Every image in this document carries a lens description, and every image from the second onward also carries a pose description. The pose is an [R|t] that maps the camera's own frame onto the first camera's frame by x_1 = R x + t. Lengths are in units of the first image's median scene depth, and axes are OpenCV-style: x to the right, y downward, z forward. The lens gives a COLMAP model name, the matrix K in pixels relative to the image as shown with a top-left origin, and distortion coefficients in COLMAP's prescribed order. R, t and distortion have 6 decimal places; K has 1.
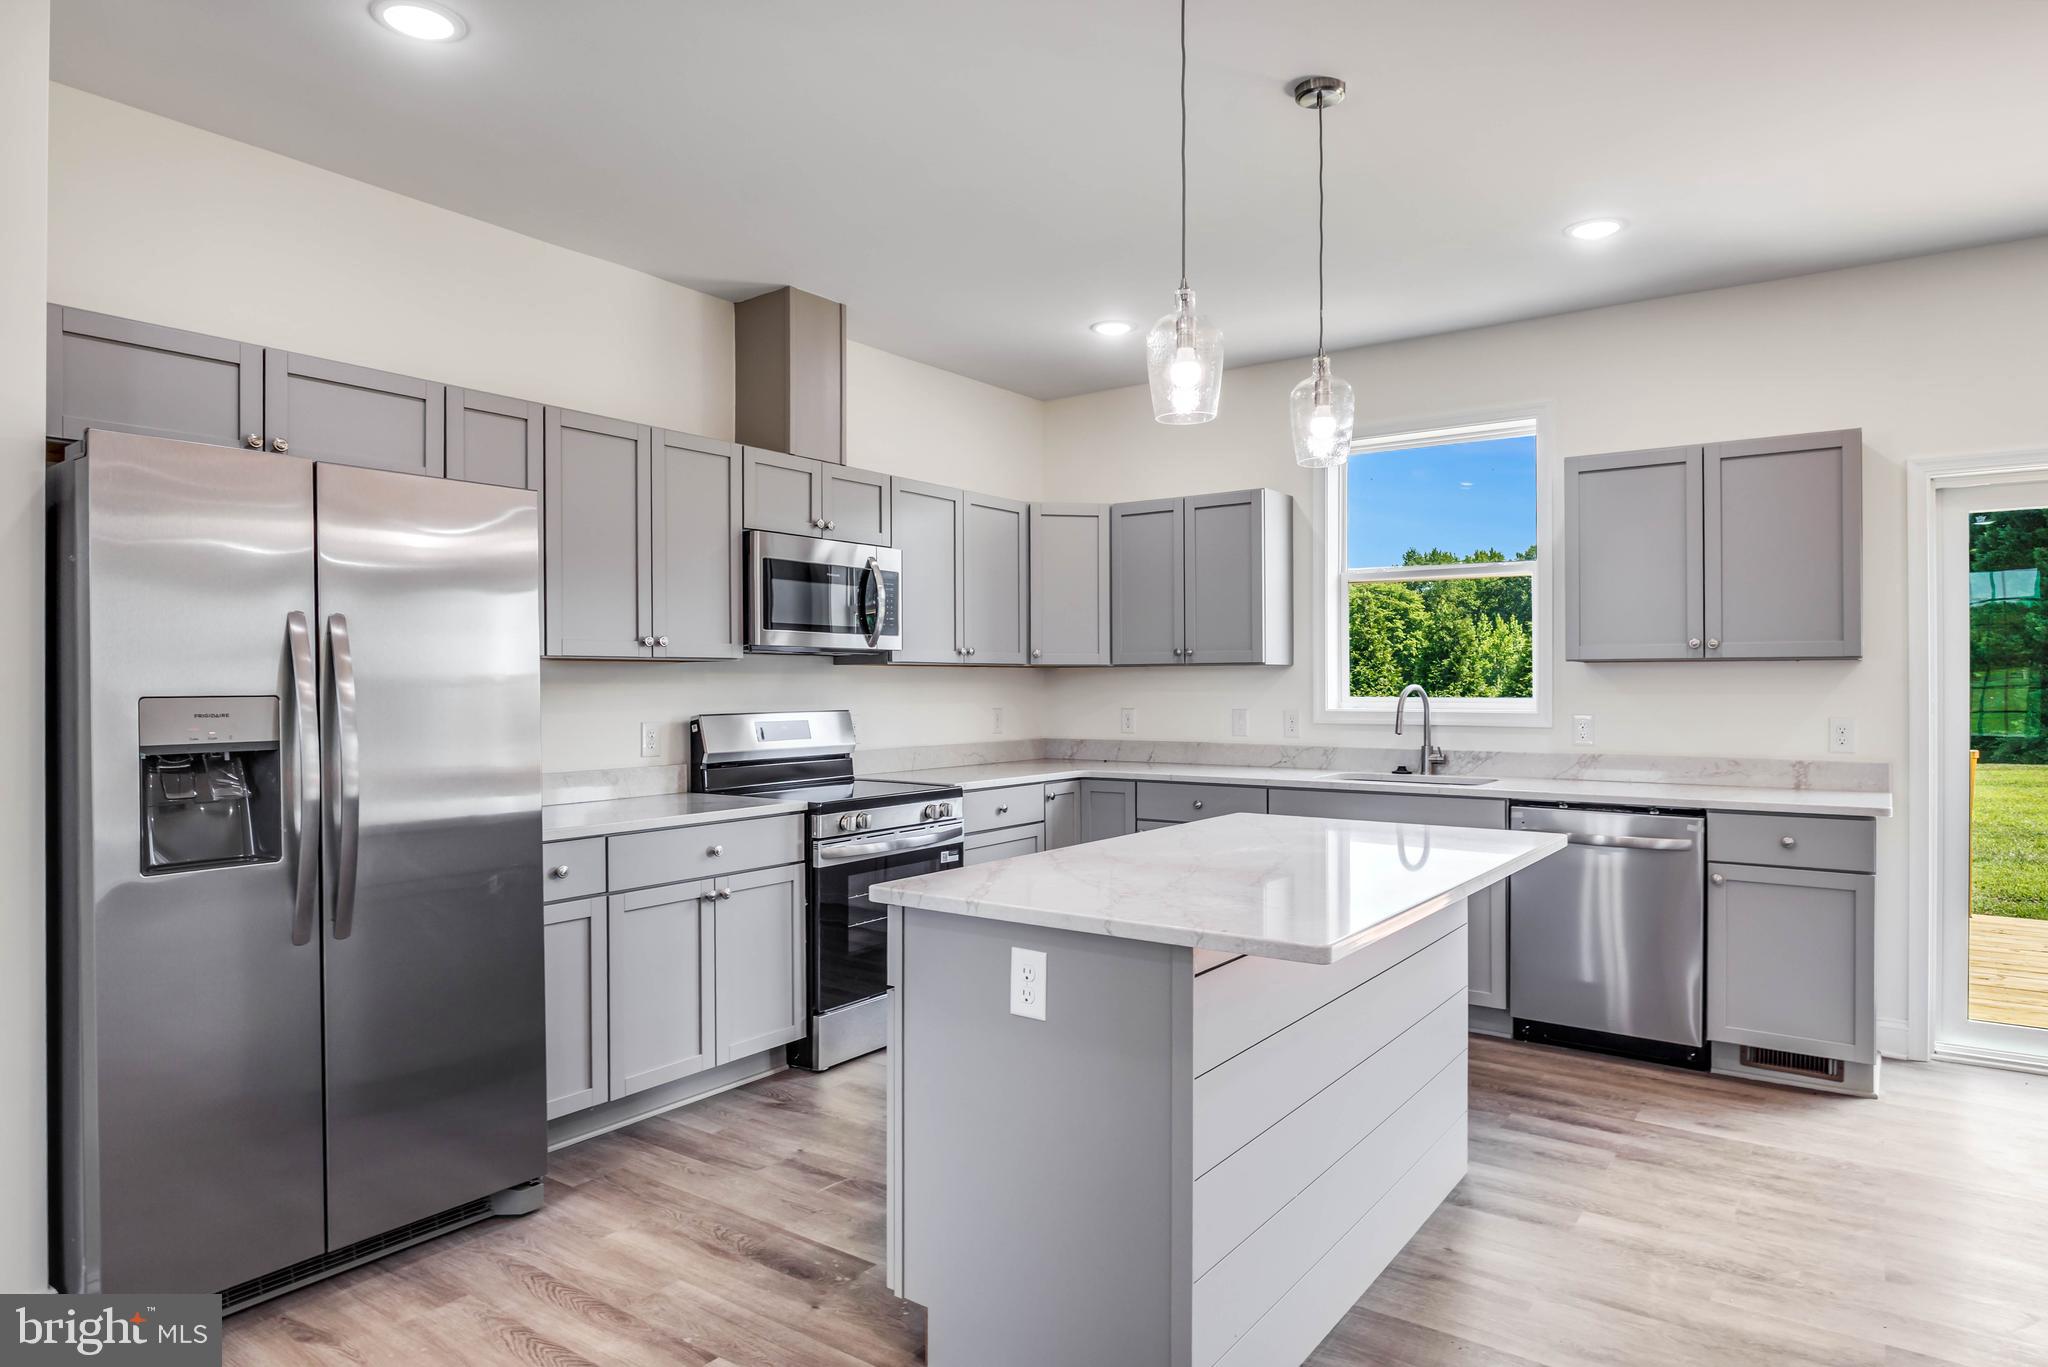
lens RADIAL K [[1209.5, 0, 1014.6], [0, 1209.5, 689.0], [0, 0, 1]] dist [-0.003675, 0.000222]
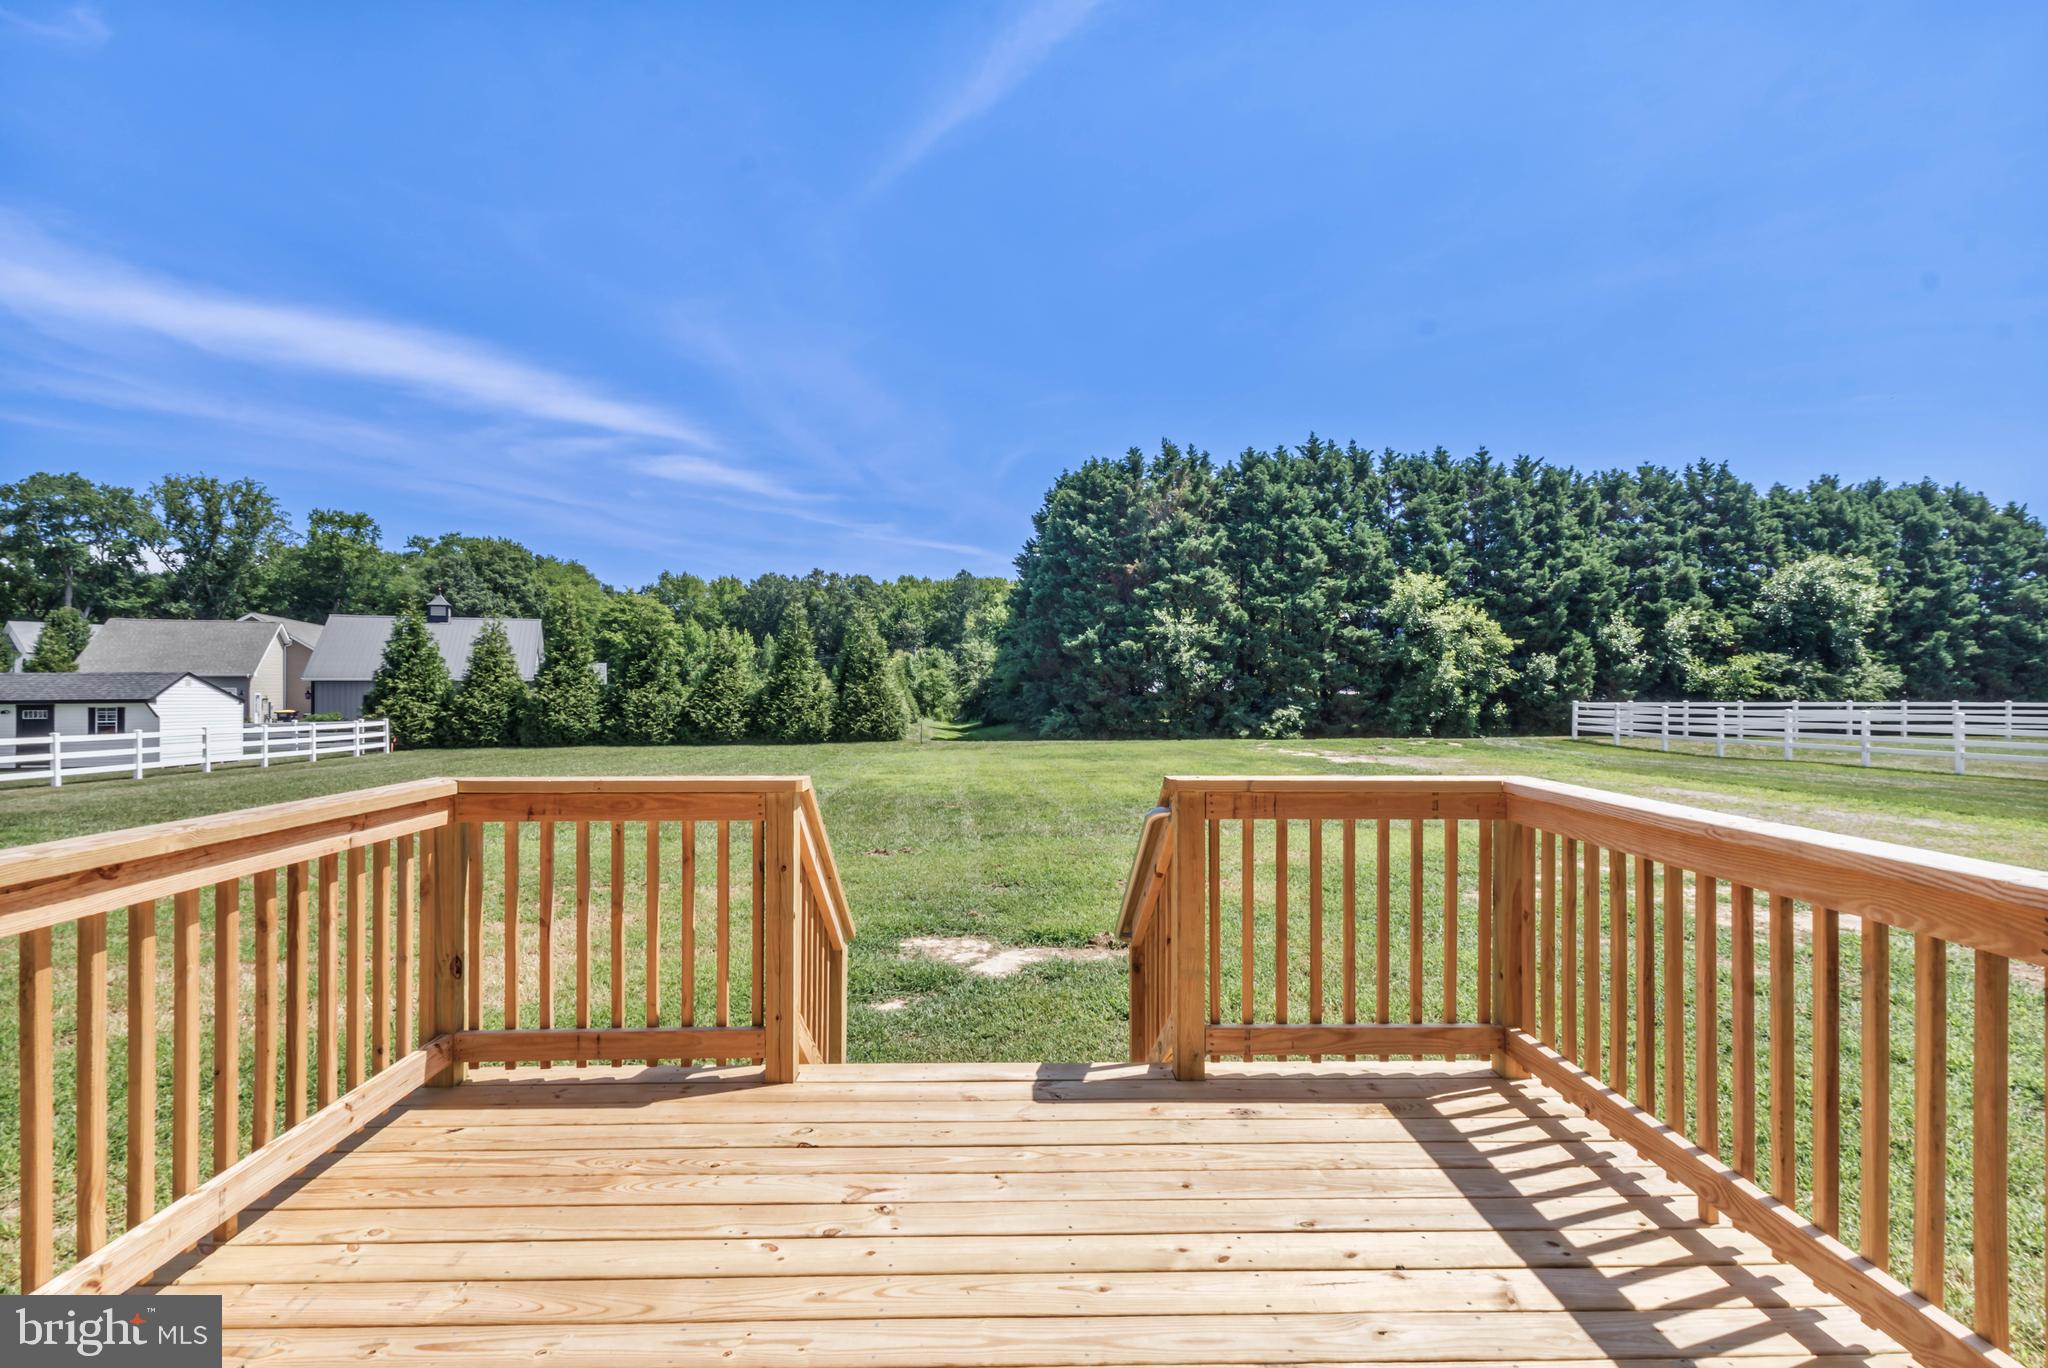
lens RADIAL K [[995.8, 0, 1018.8], [0, 995.8, 680.9], [0, 0, 1]] dist [0.006349, 0.000717]
pose [[0.797302, -0.000258, 0.603580, 1.005443], [0.005012, 0.999968, -0.006194, 0.012587], [-0.603560, 0.007963, 0.797278, 0.993093]]
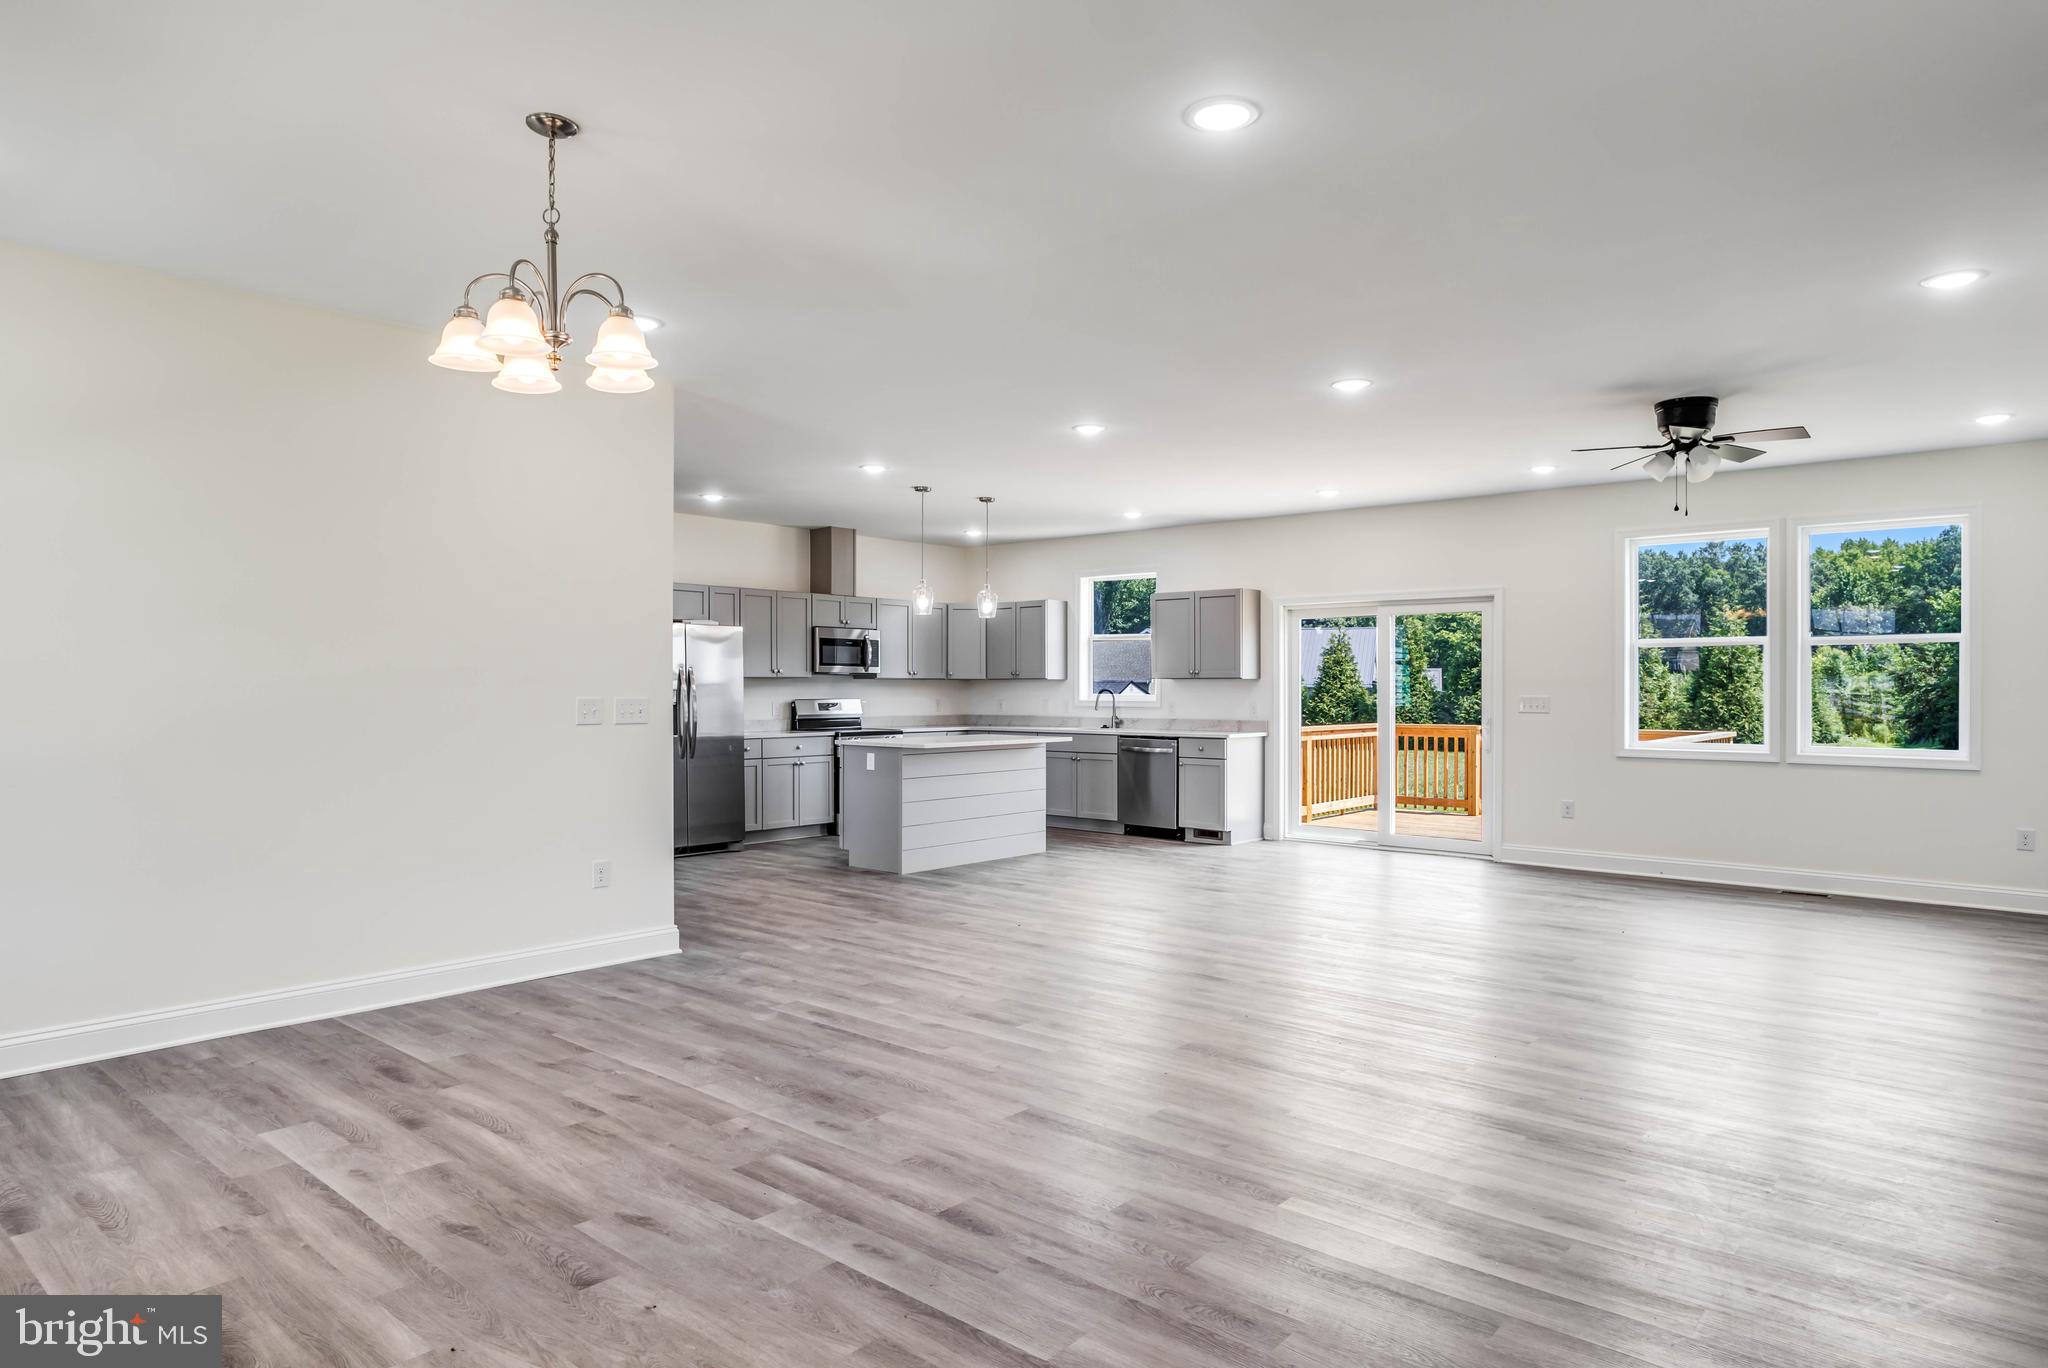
lens RADIAL K [[1209.5, 0, 1033.8], [0, 1209.5, 686.7], [0, 0, 1]] dist [-0.003675, 0.000222]
pose [[0.997387, 0.001678, -0.072229, 0.419290], [-0.002173, 0.999975, -0.006777, 0.010663], [0.072216, 0.006916, 0.997365, -1.482921]]
